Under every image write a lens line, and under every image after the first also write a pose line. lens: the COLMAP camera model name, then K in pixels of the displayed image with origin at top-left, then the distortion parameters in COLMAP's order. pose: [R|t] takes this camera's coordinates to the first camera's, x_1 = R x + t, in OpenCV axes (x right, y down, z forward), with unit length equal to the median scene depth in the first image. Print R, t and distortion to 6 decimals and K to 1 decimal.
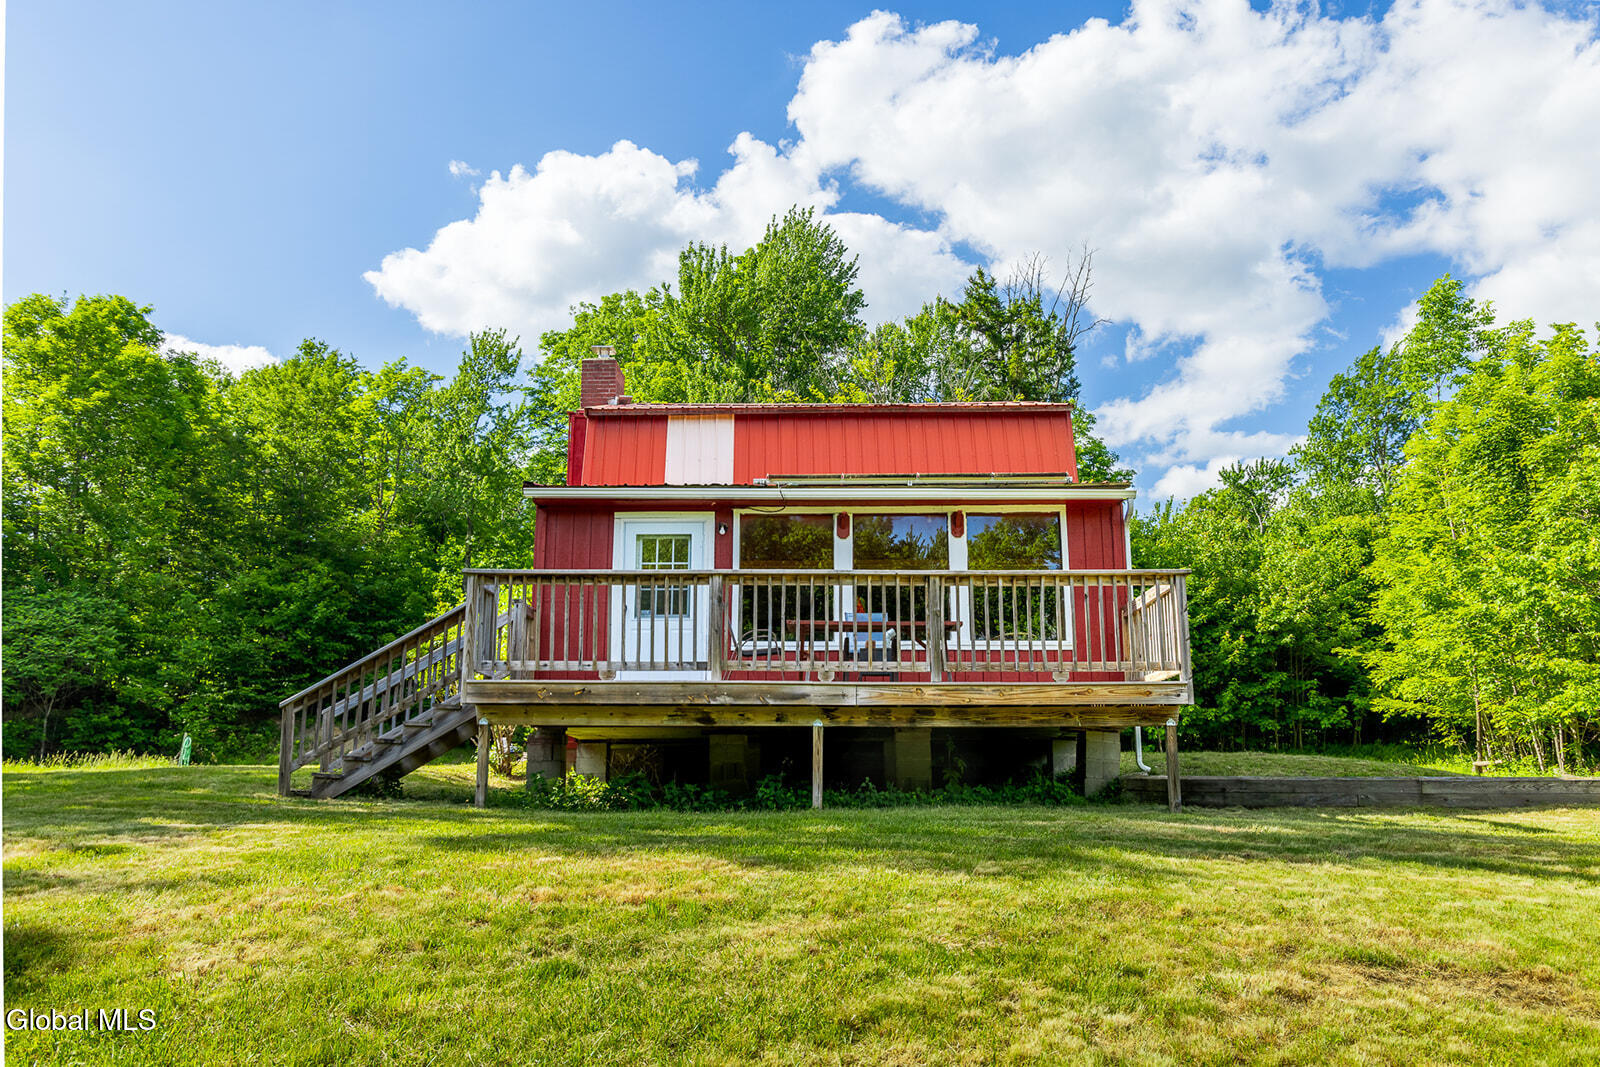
lens RADIAL K [[1254.2, 0, 800.0], [0, 1254.2, 533.5], [0, 0, 1]] dist [-0.040768, 0.001283]
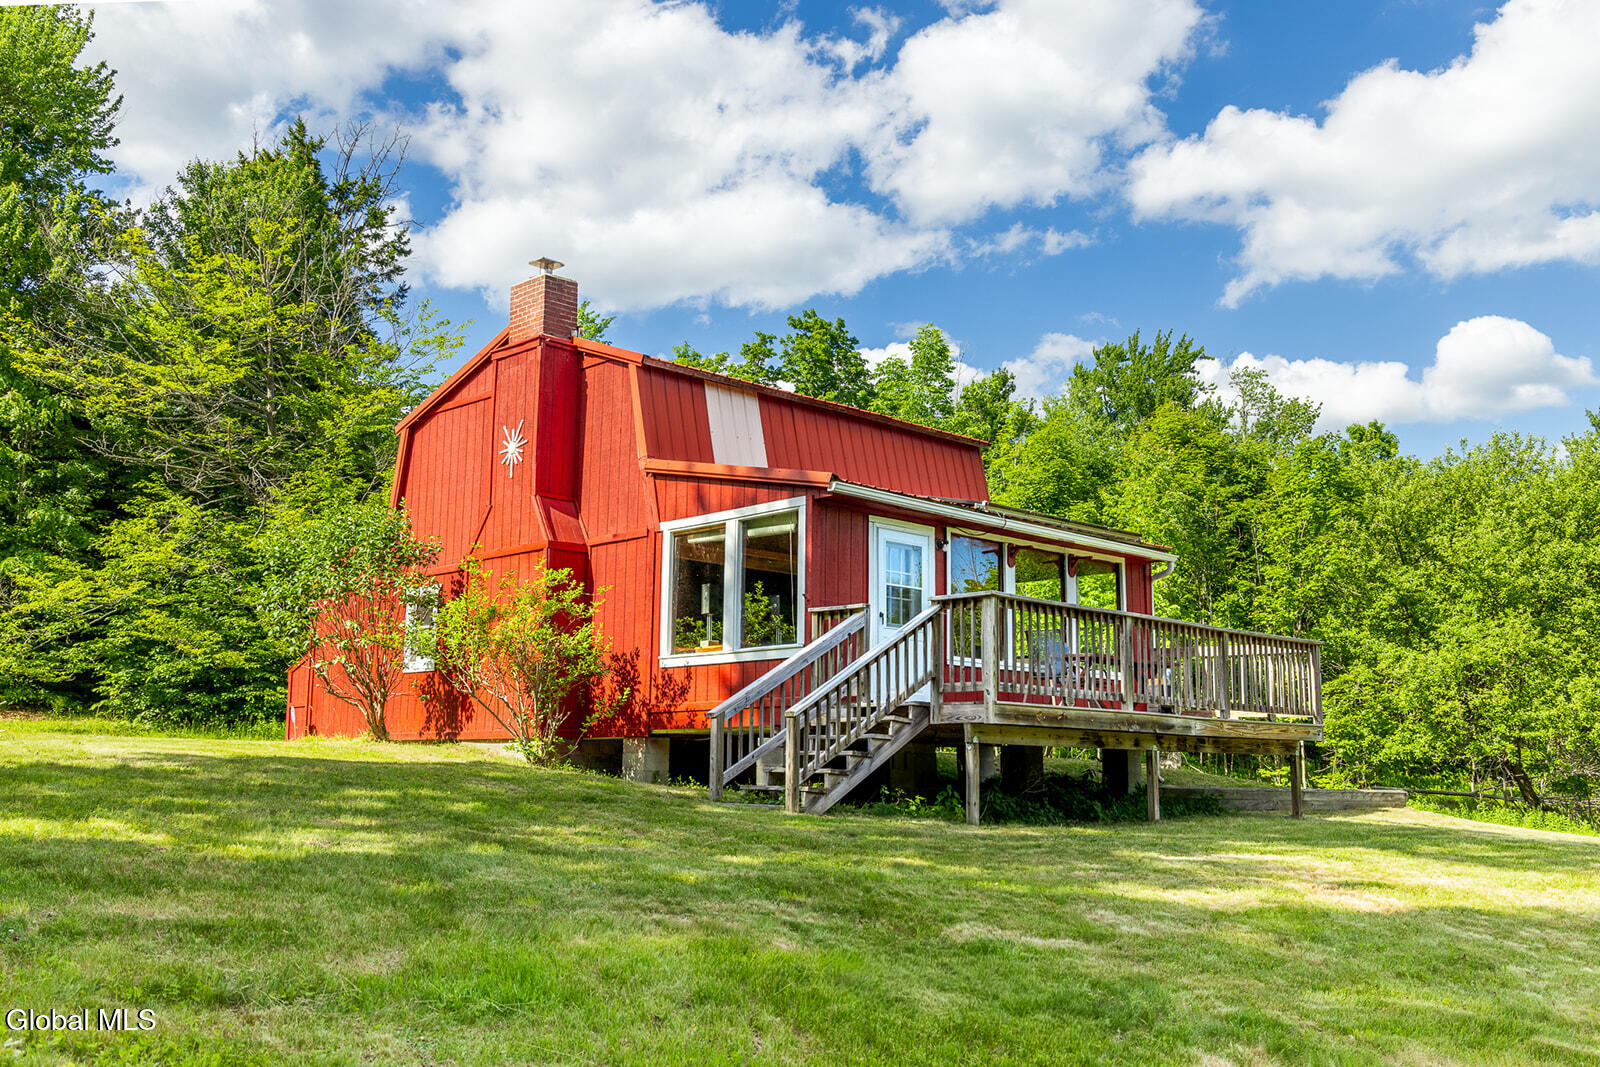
lens RADIAL K [[1511.6, 0, 800.0], [0, 1511.6, 533.5], [0, 0, 1]] dist [0.105201, -0.002547]
pose [[0.689275, 0.119133, 0.714638, -1.028915], [-0.164318, 0.986389, -0.005949, 0.013291], [-0.705620, -0.113328, 0.699469, 0.211263]]
